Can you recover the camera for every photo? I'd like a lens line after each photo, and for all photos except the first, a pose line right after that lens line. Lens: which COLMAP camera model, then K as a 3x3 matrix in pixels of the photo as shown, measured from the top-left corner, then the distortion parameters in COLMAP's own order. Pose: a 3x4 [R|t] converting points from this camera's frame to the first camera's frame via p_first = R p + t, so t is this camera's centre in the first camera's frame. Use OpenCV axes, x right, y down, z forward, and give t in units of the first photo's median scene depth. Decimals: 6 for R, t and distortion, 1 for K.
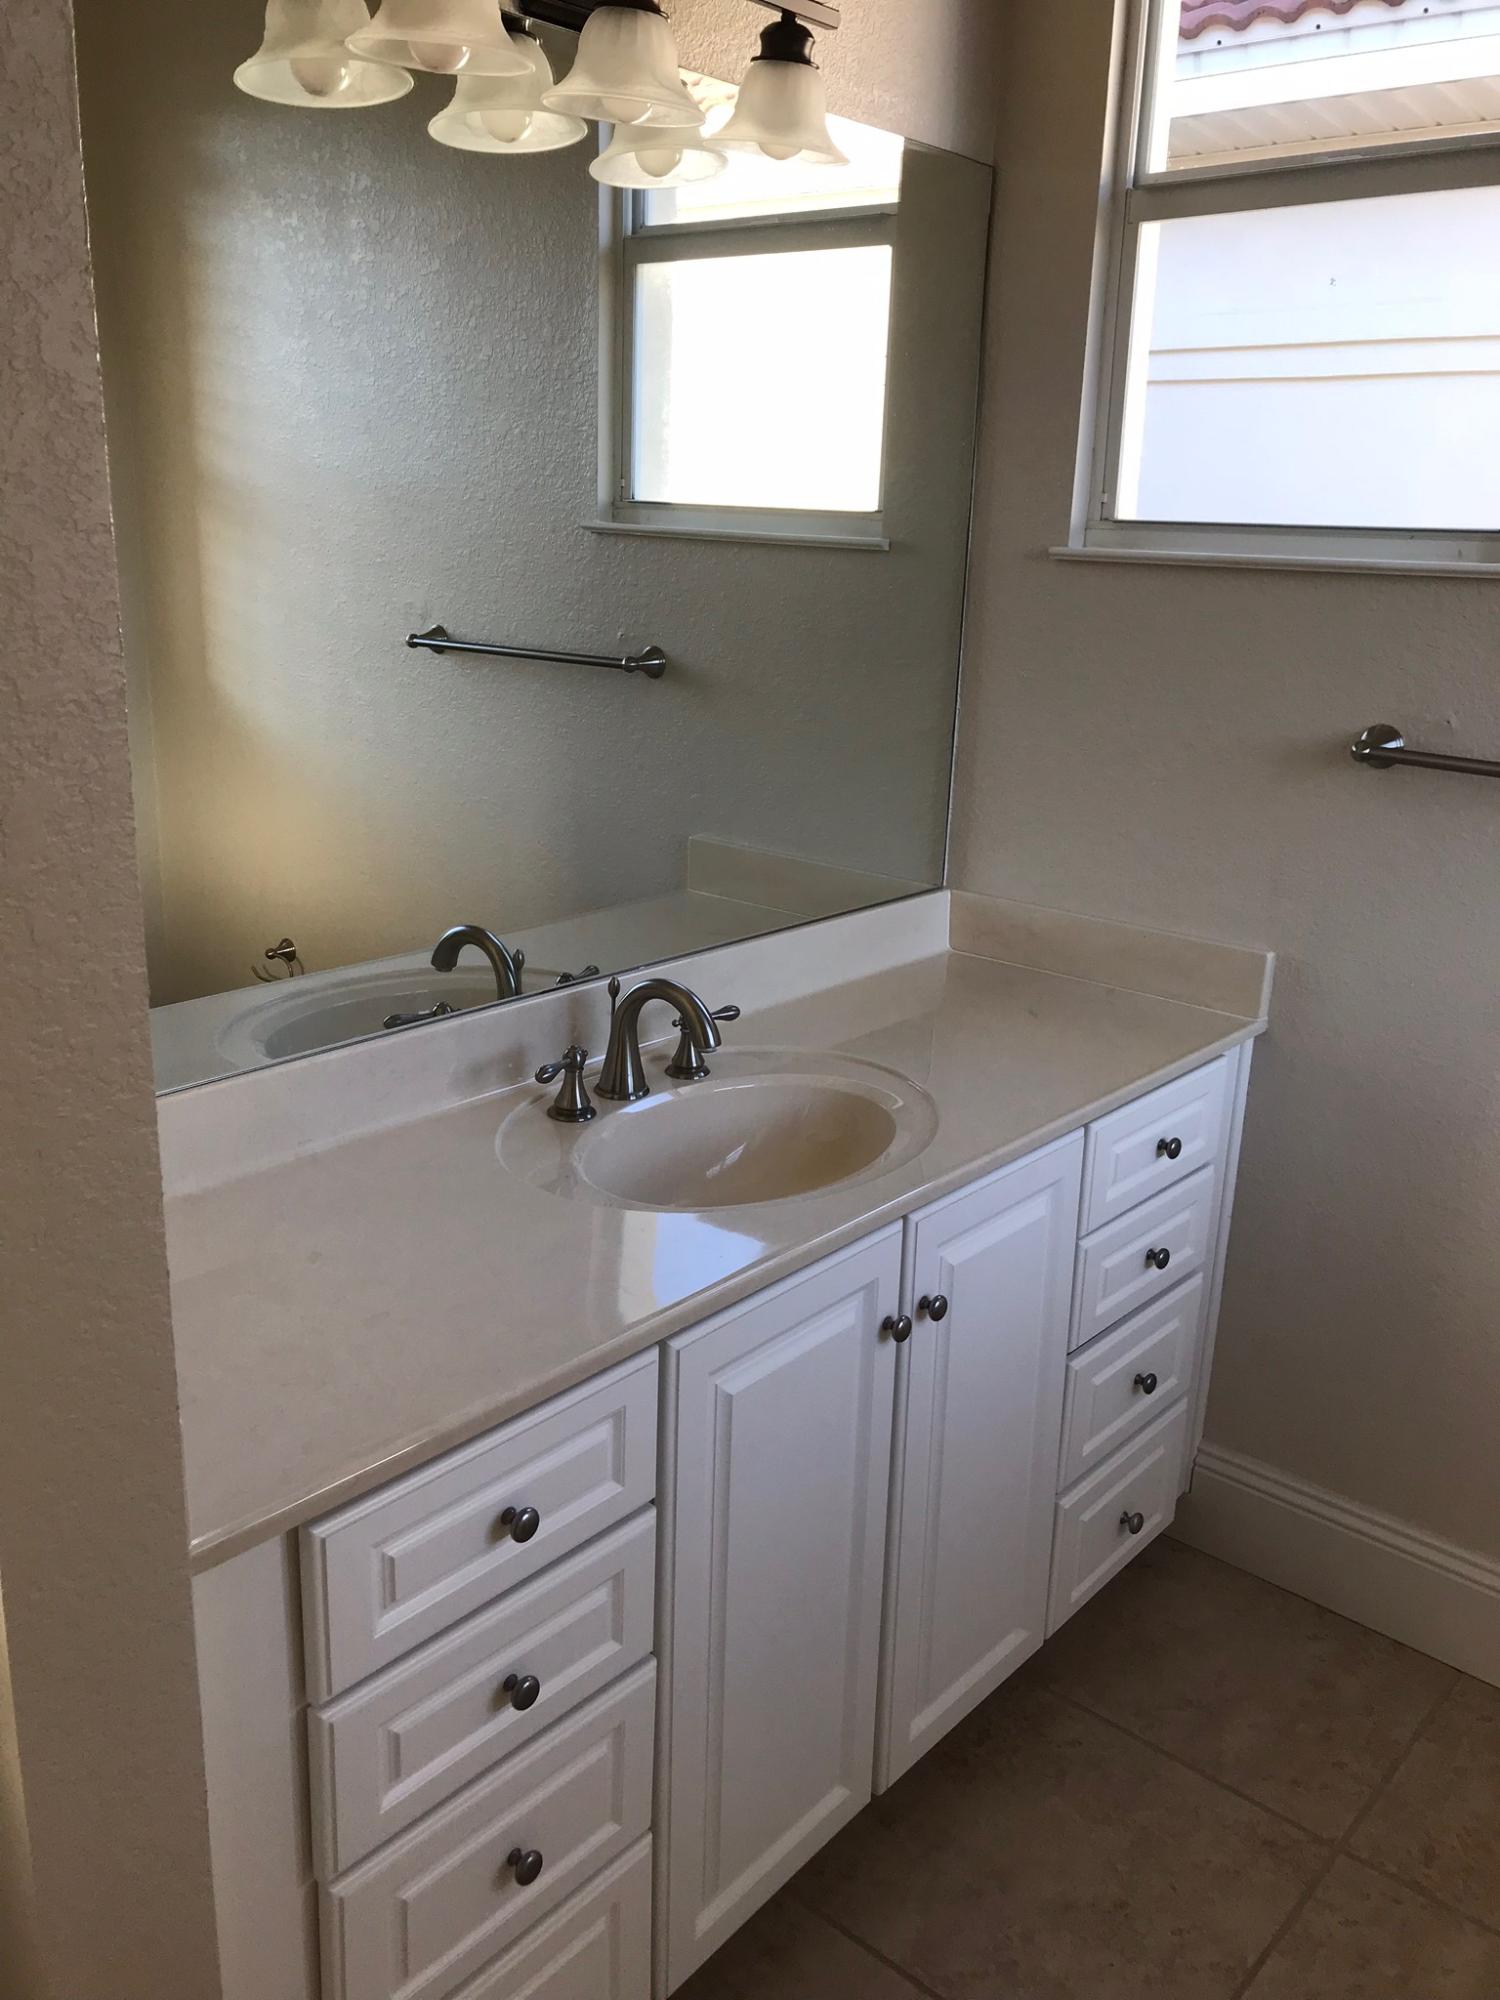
lens RADIAL K [[1650.2, 0, 751.0], [0, 1650.2, 988.7], [0, 0, 1]] dist [0.035301, -0.021427]
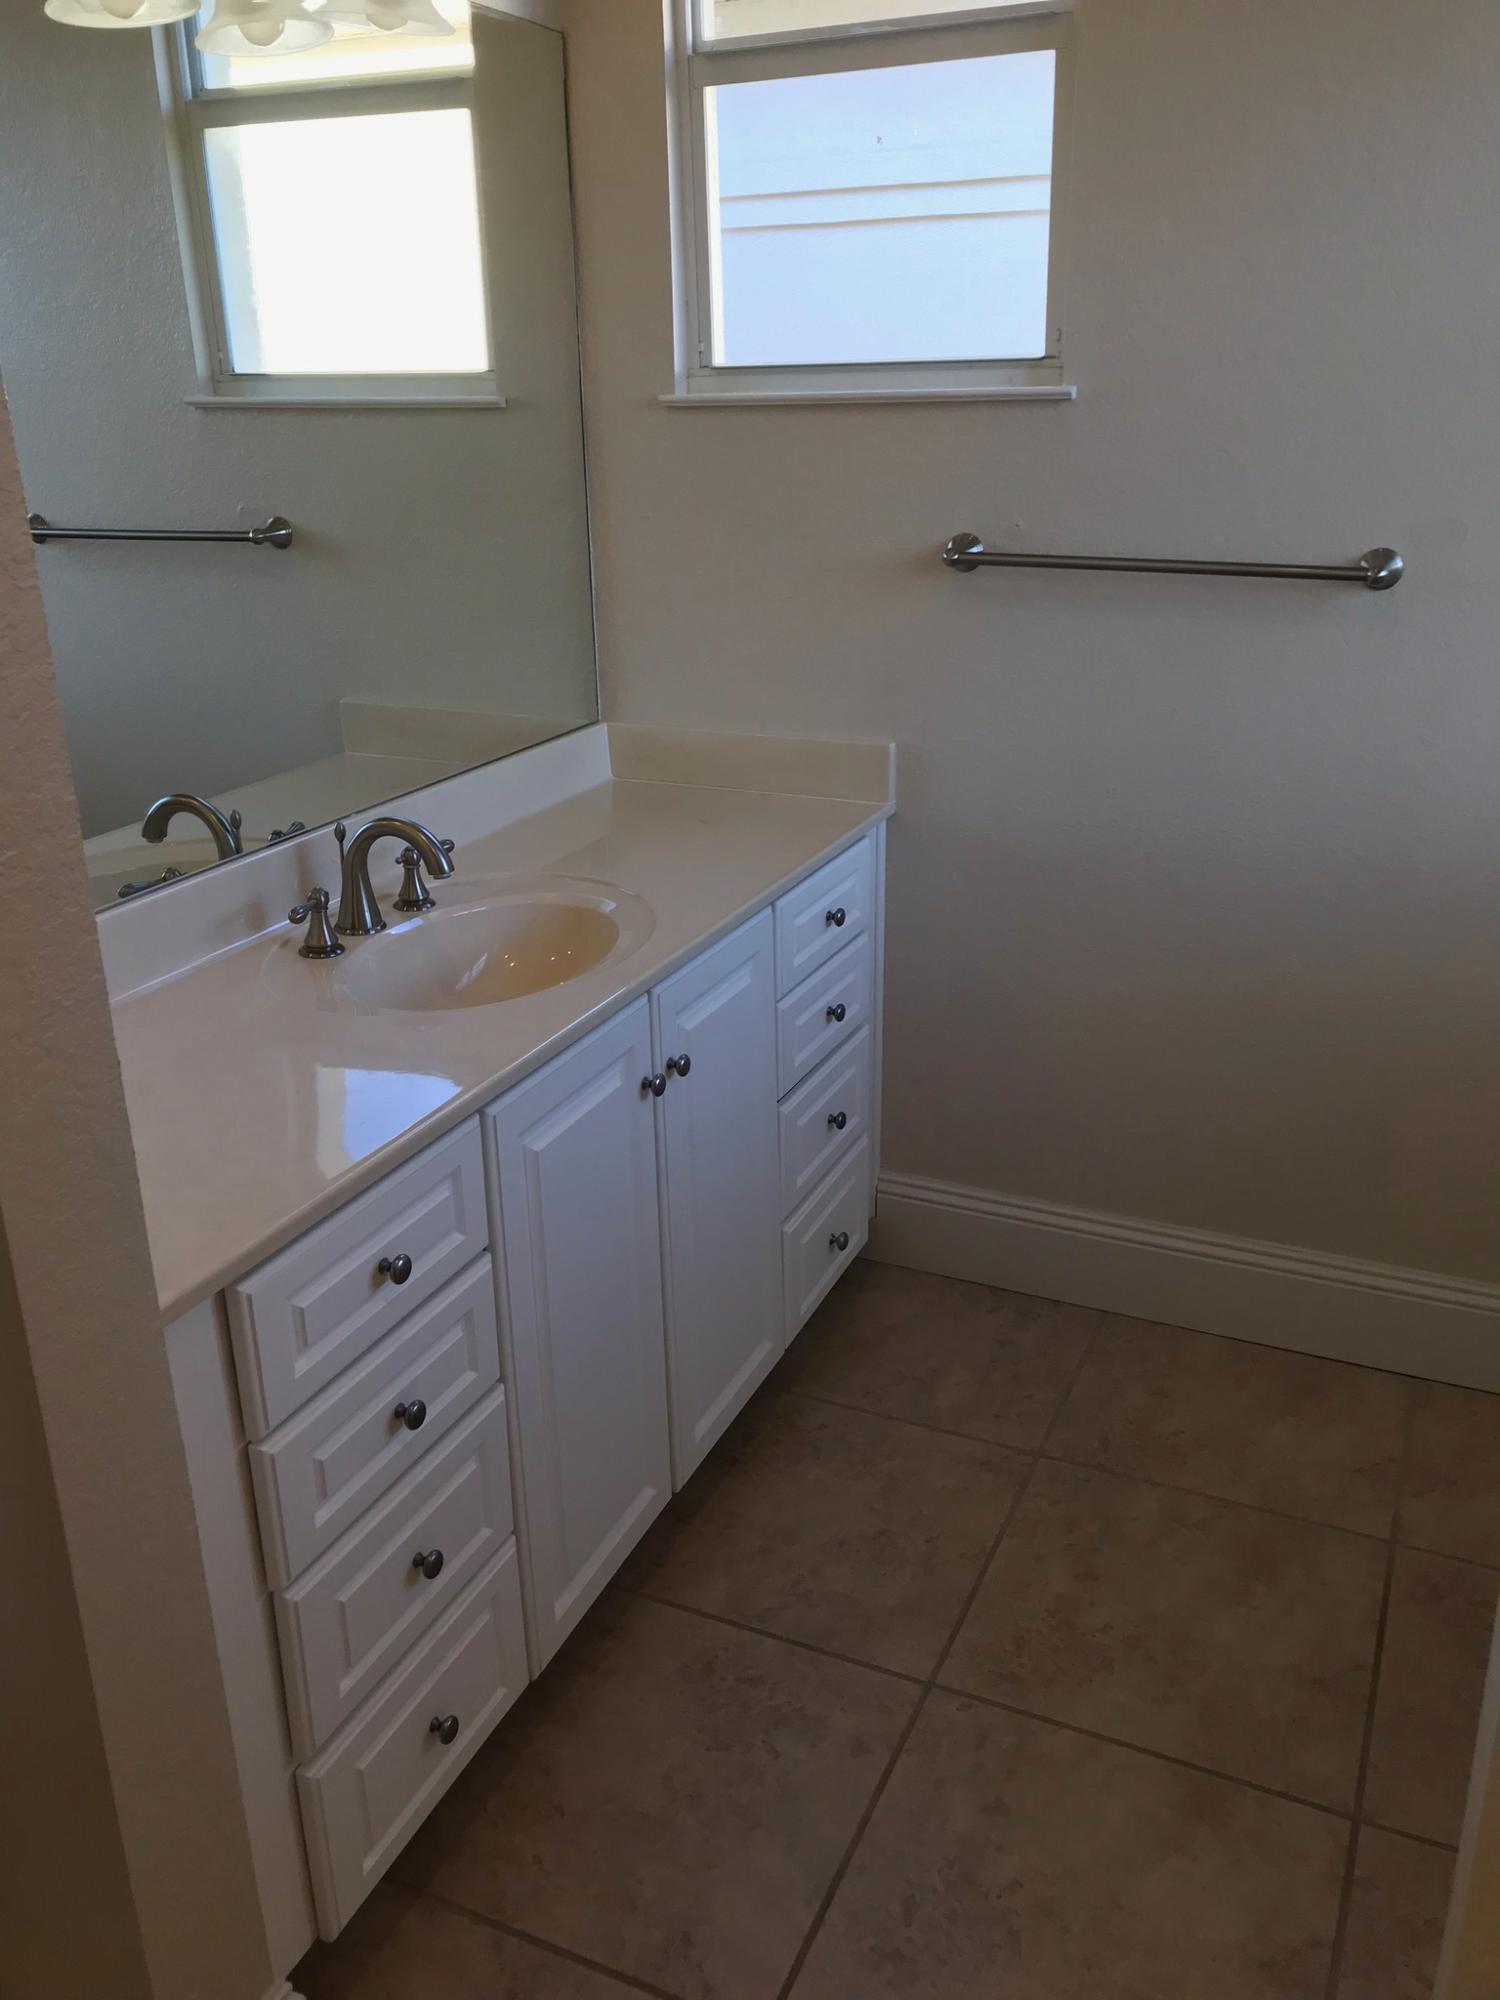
lens RADIAL K [[1650.2, 0, 743.8], [0, 1650.2, 985.2], [0, 0, 1]] dist [0.035301, -0.021427]
pose [[0.959760, -0.143875, 0.241164, -0.099564], [0.125993, 0.988113, 0.088081, 0.034320], [-0.250970, -0.054152, 0.966479, -0.109296]]
